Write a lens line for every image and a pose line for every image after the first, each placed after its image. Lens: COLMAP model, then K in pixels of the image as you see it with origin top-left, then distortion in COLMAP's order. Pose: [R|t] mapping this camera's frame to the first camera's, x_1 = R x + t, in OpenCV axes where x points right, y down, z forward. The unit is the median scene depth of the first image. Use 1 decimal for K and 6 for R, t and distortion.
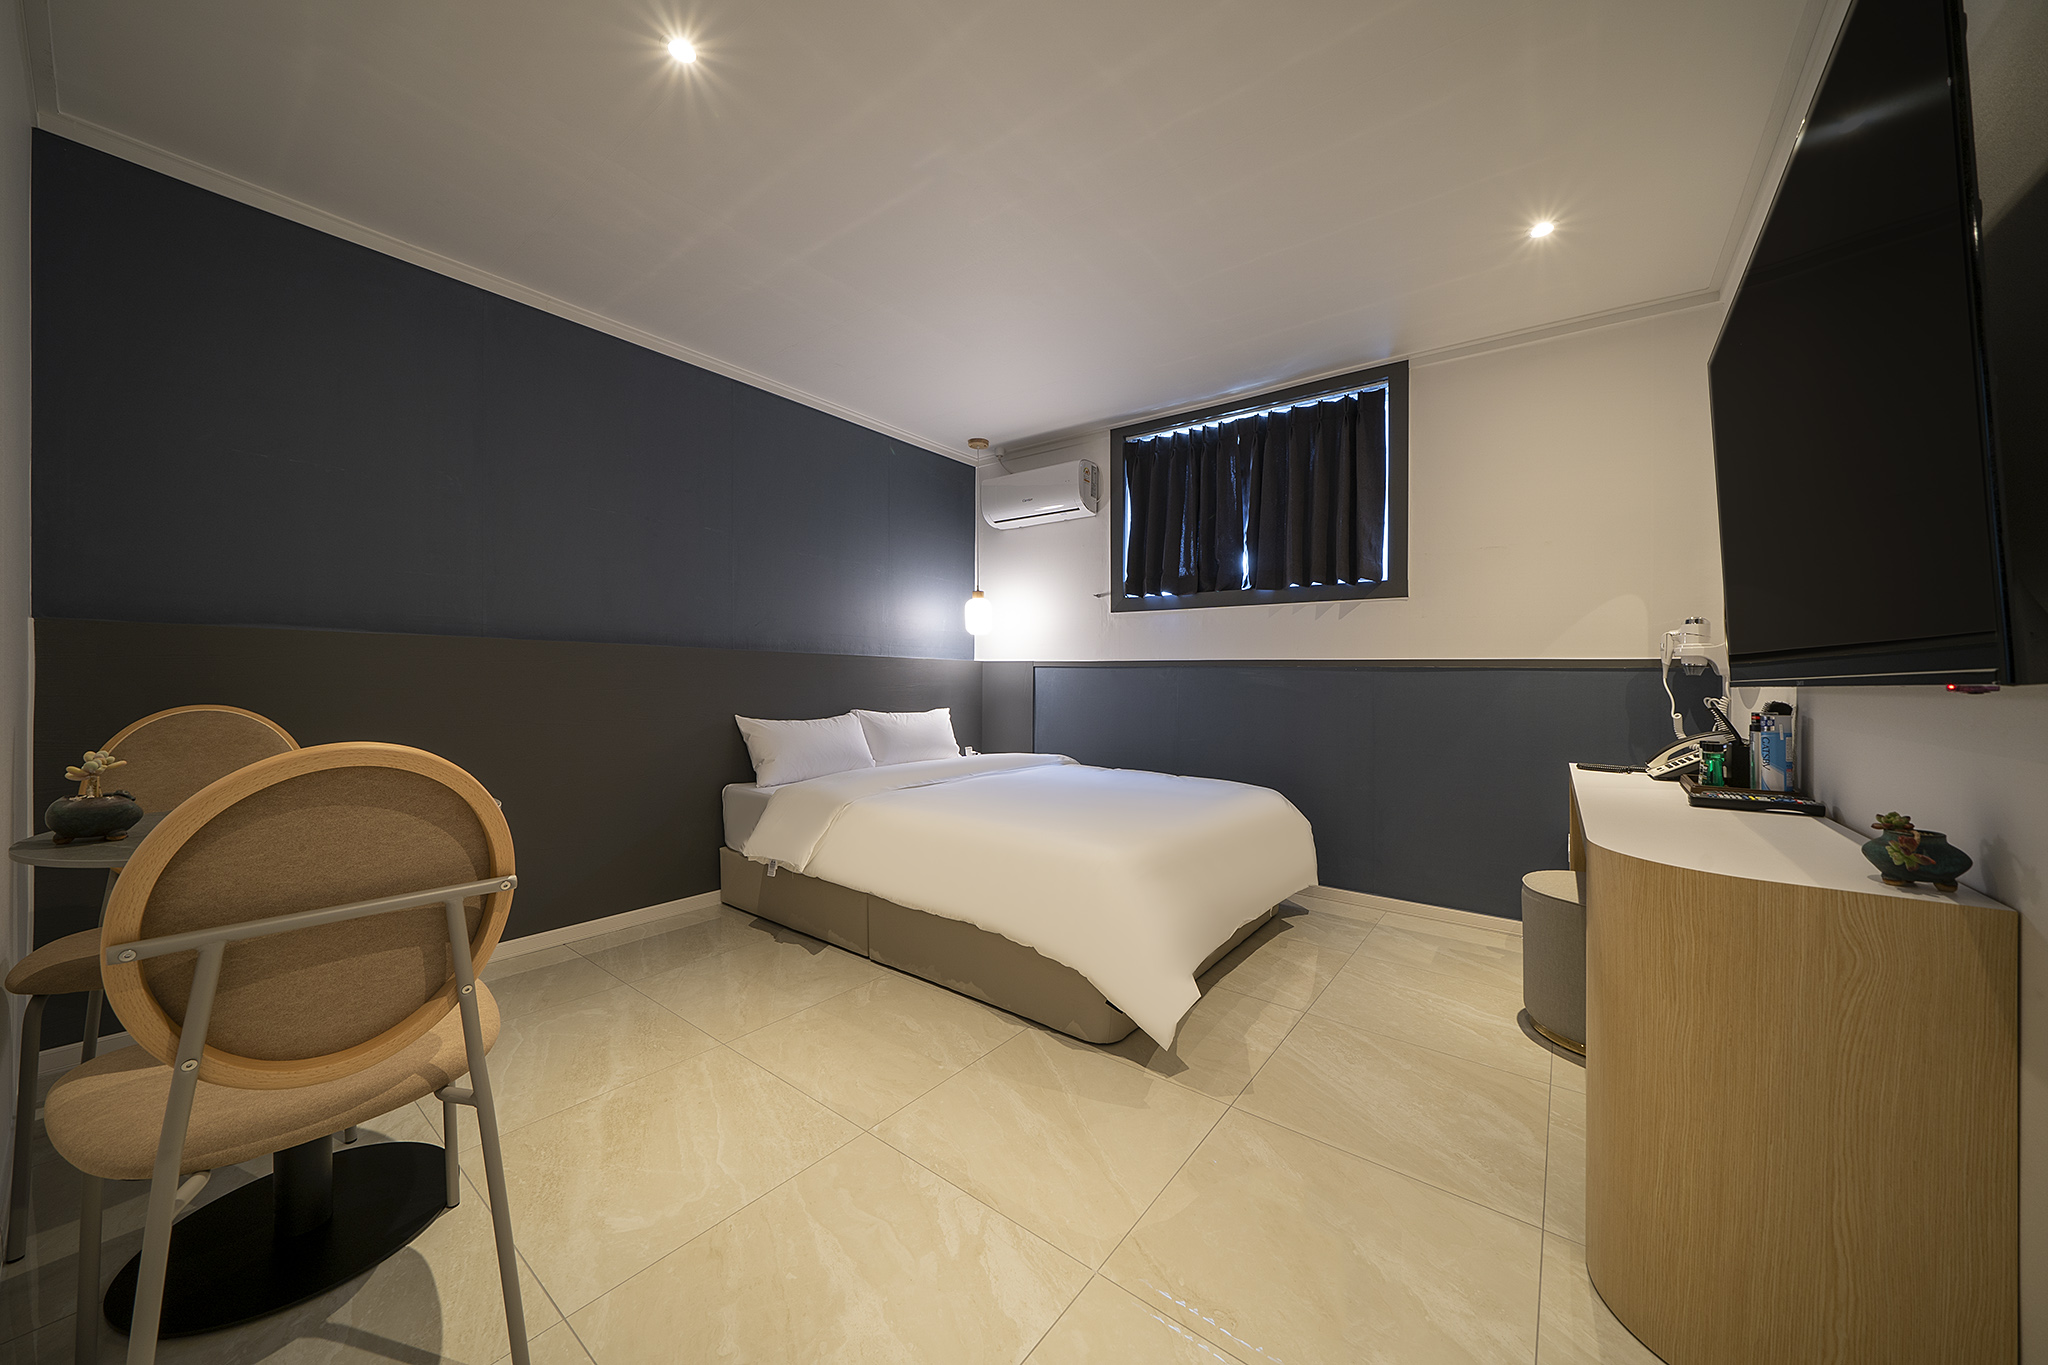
lens RADIAL K [[708.2, 0, 1024.0], [0, 708.2, 682.5], [0, 0, 1]] dist [-0.000877, -0.000043]
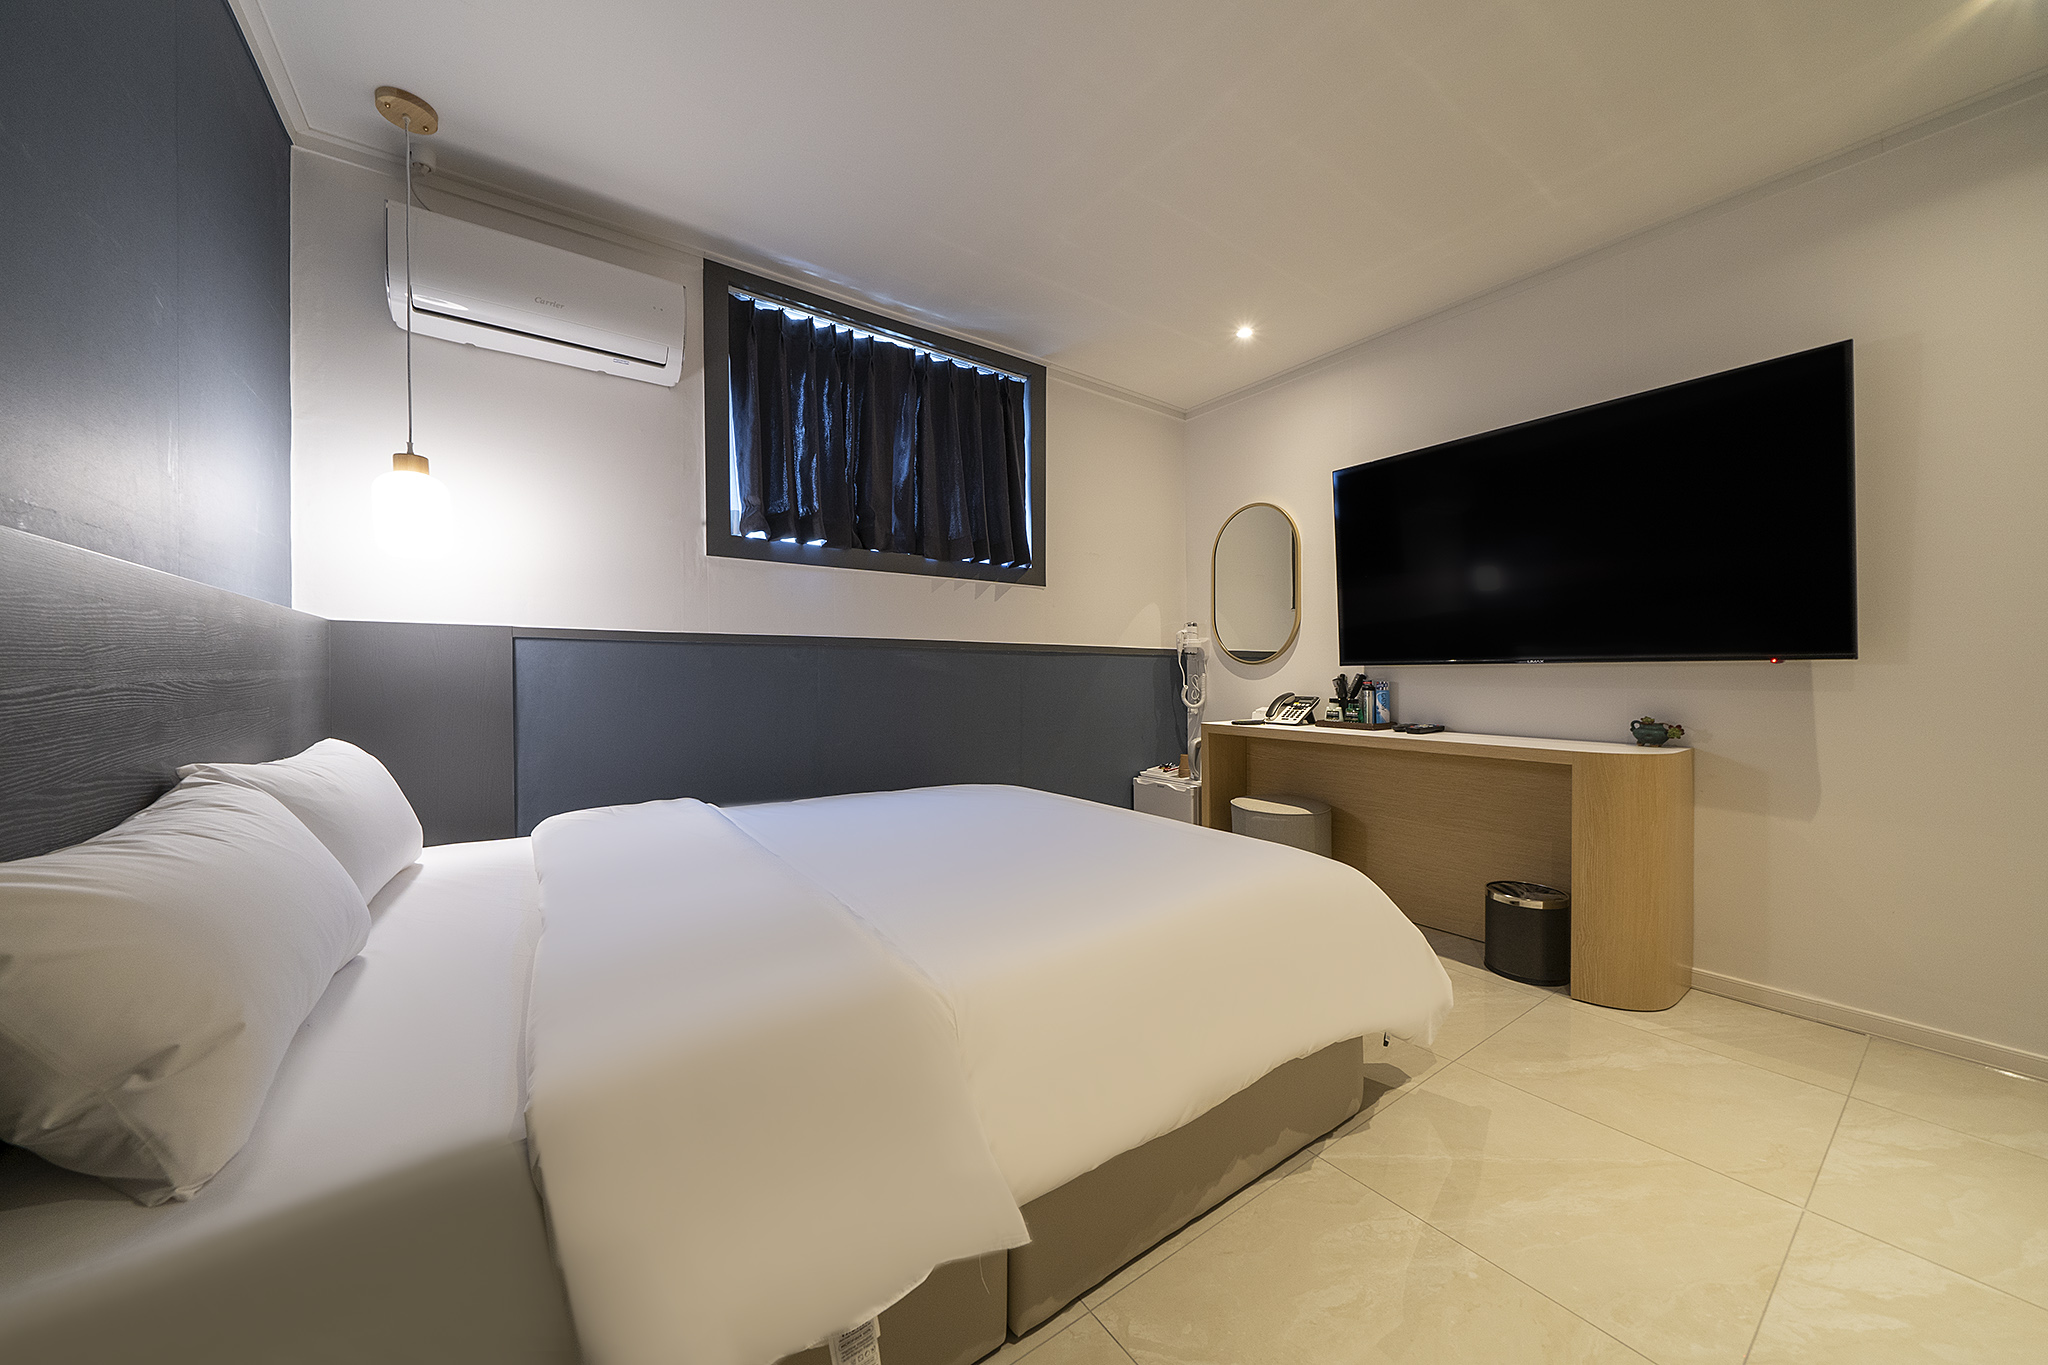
lens RADIAL K [[712.3, 0, 1020.3], [0, 712.3, 662.2], [0, 0, 1]] dist [-0.001156, -0.000041]
pose [[0.288560, 0.002389, 0.957459, -0.447563], [0.008727, 0.999949, -0.005126, 0.000073], [-0.957422, 0.009835, 0.288524, 0.639717]]
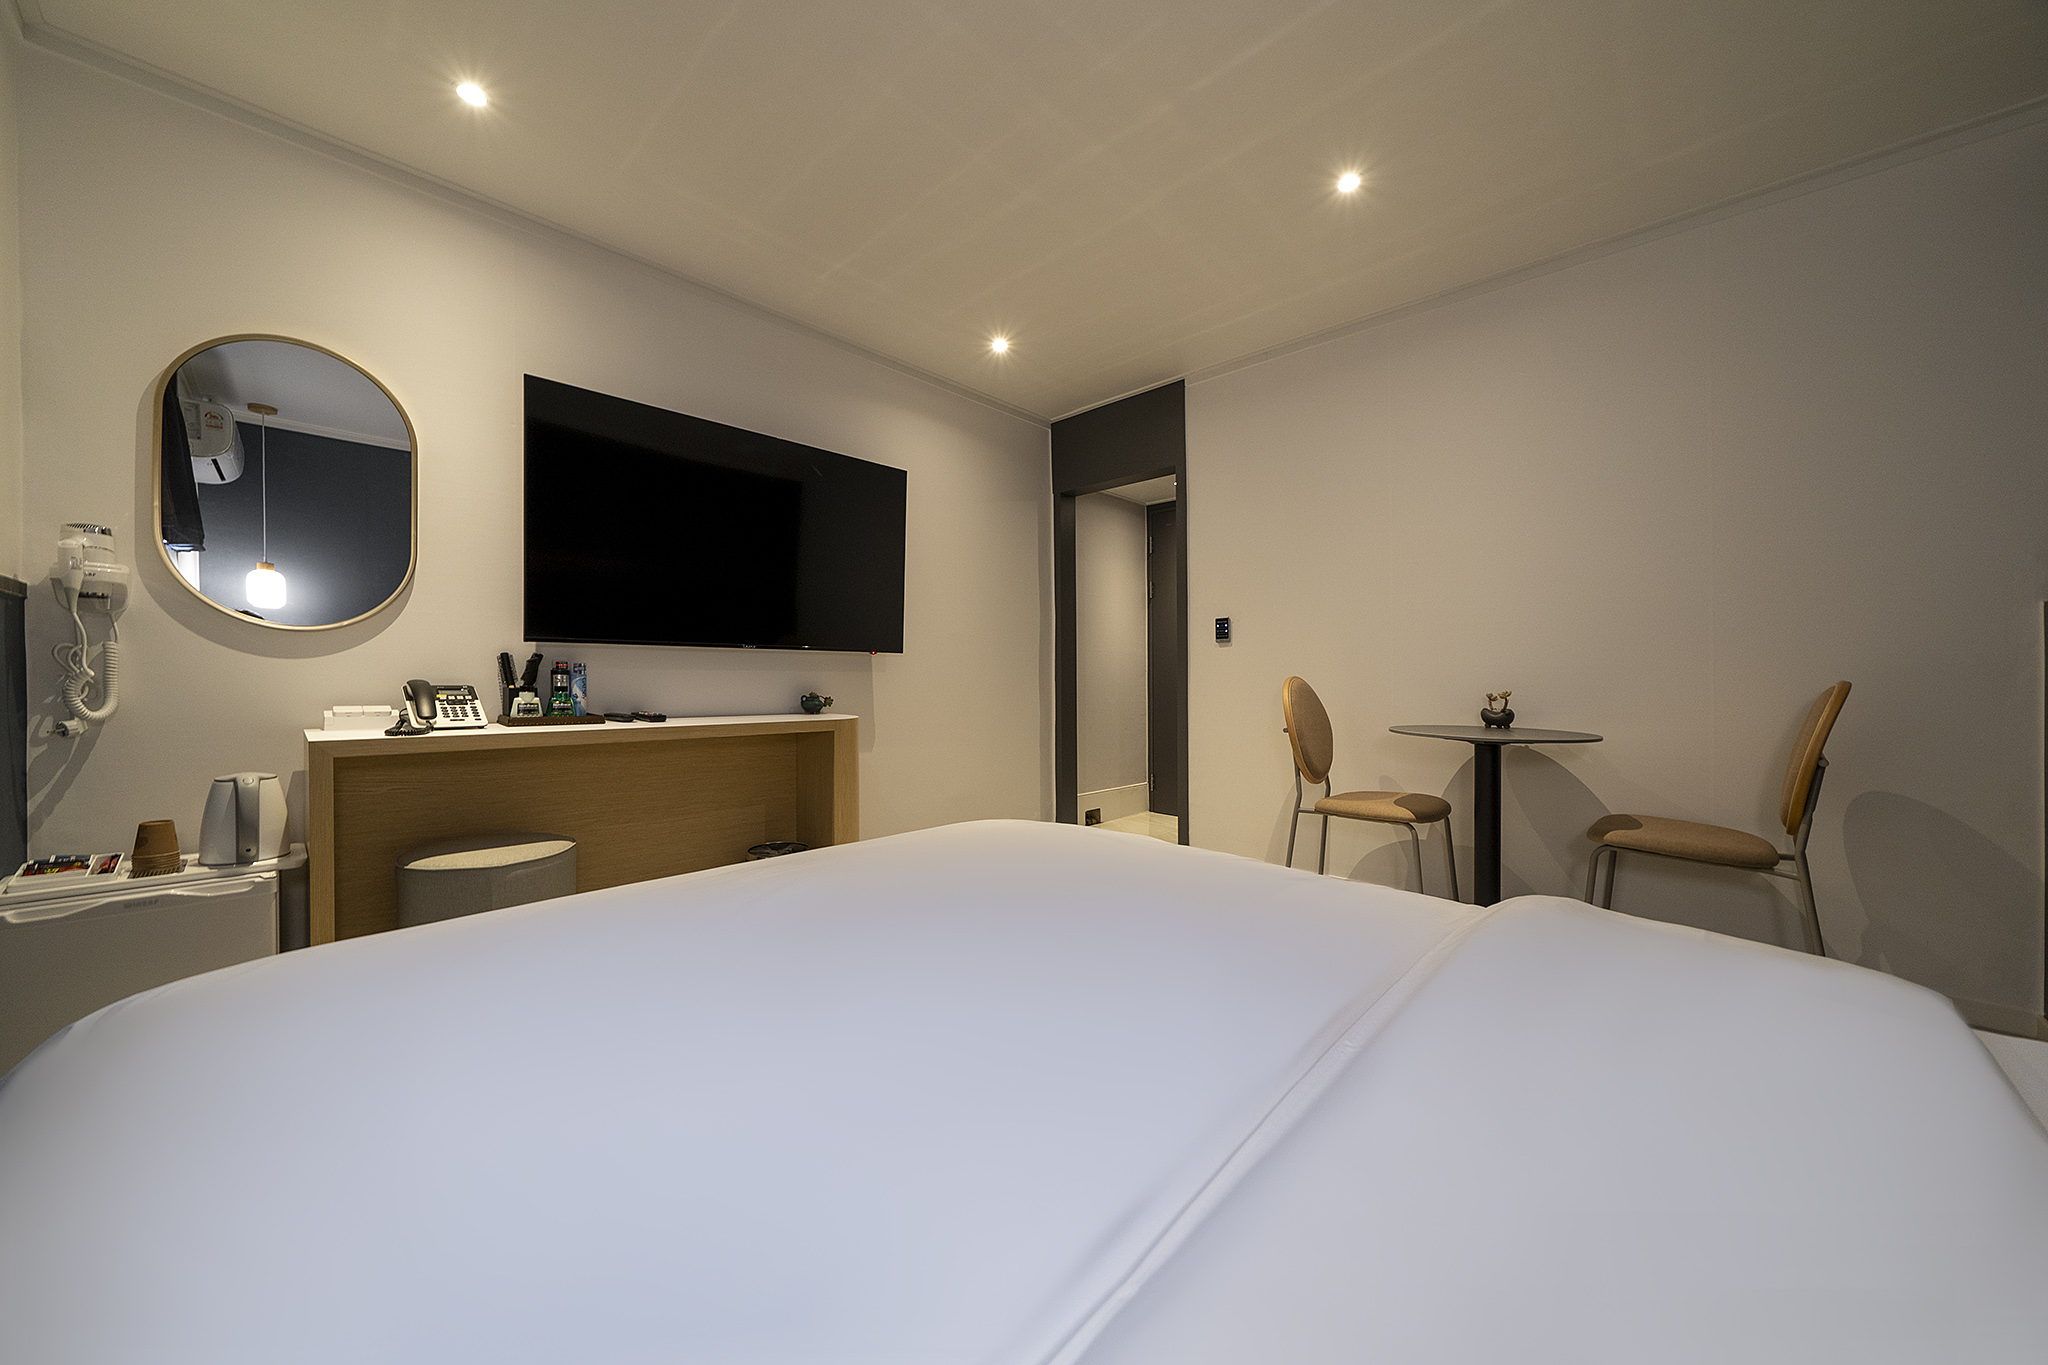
lens RADIAL K [[712.3, 0, 1020.3], [0, 712.3, 662.2], [0, 0, 1]] dist [-0.001156, -0.000041]
pose [[-0.993358, -0.035024, 0.109608, -0.010445], [-0.035291, 0.999377, -0.000494, 0.006685], [-0.109522, -0.004359, -0.993975, 1.108895]]
